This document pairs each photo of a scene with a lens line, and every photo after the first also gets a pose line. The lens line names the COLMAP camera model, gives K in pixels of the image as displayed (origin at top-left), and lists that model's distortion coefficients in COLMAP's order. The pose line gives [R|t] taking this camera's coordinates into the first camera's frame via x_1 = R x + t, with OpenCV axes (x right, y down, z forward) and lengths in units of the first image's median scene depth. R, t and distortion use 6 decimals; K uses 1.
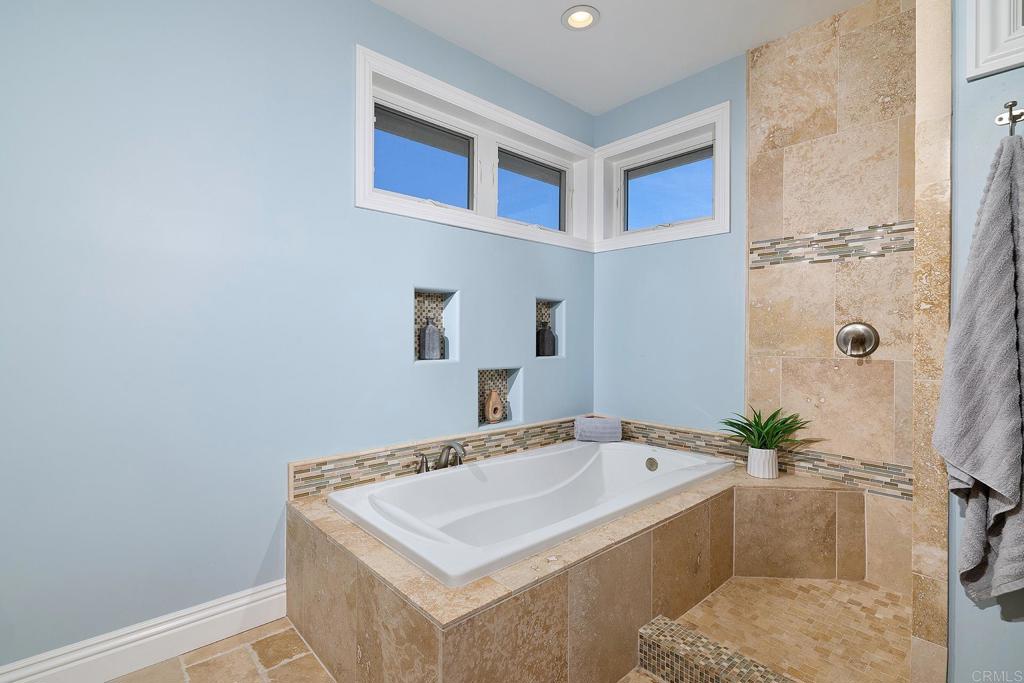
lens RADIAL K [[477.5, 0, 512.0], [0, 477.5, 341.5], [0, 0, 1]] dist [0.000940, 0.000163]
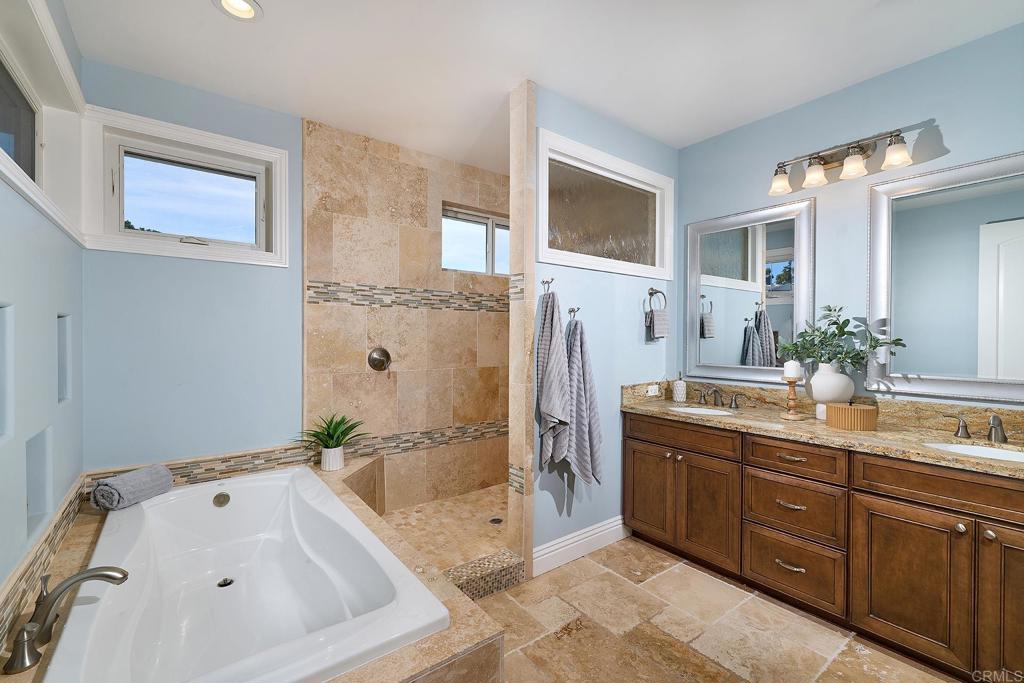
lens RADIAL K [[437.9, 0, 512.0], [0, 437.9, 341.5], [0, 0, 1]] dist [-0.001410, -0.000115]
pose [[0.084773, -0.016910, 0.996257, -0.599169], [0.002024, 0.999857, 0.016798, -0.077644], [-0.996398, 0.000593, 0.084795, 0.427113]]
